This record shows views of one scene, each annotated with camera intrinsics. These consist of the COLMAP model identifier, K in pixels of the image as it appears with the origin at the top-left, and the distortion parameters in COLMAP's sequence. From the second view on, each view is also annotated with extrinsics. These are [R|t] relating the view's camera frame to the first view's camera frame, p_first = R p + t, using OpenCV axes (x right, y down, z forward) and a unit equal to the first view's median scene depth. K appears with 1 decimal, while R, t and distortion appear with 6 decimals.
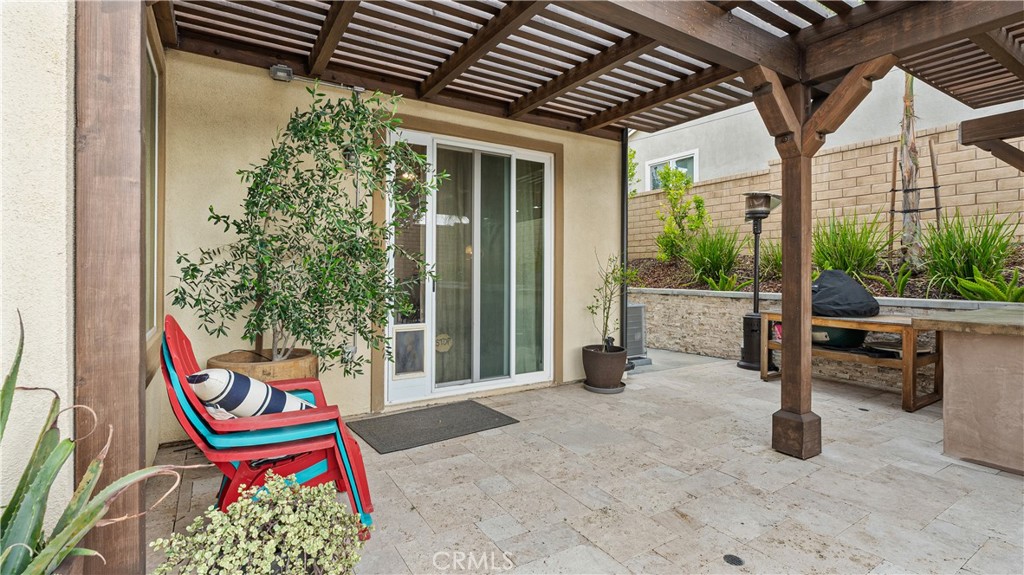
lens RADIAL K [[477.6, 0, 507.4], [0, 477.6, 270.2], [0, 0, 1]] dist [-0.001887, -0.000410]
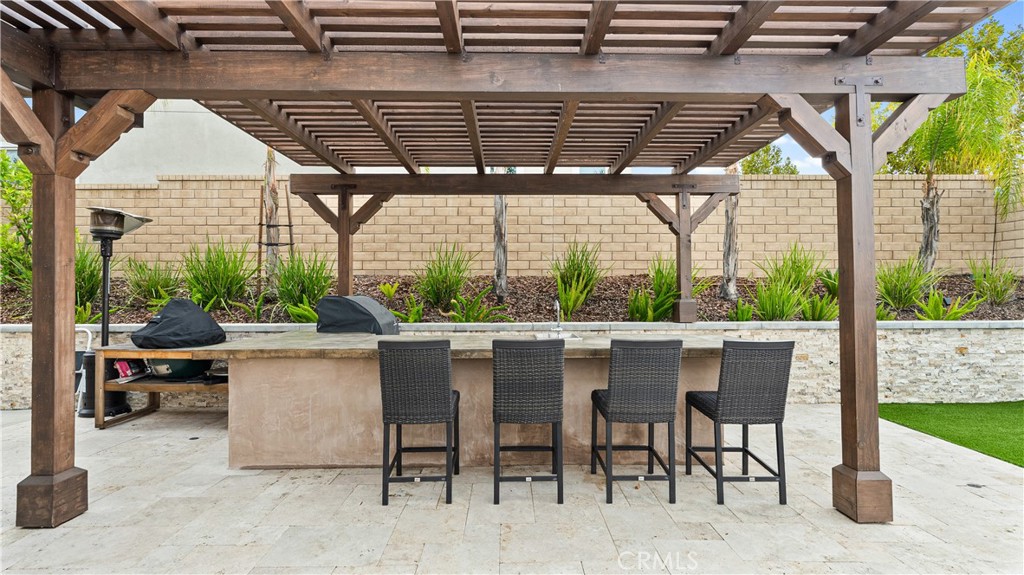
lens RADIAL K [[492.0, 0, 514.4], [0, 492.0, 288.5], [0, 0, 1]] dist [0.000134, 0.000164]
pose [[0.507060, 0.002915, 0.861906, 0.183720], [0.001253, 0.999991, -0.004120, -0.019654], [-0.861910, 0.003169, 0.507052, -0.112519]]
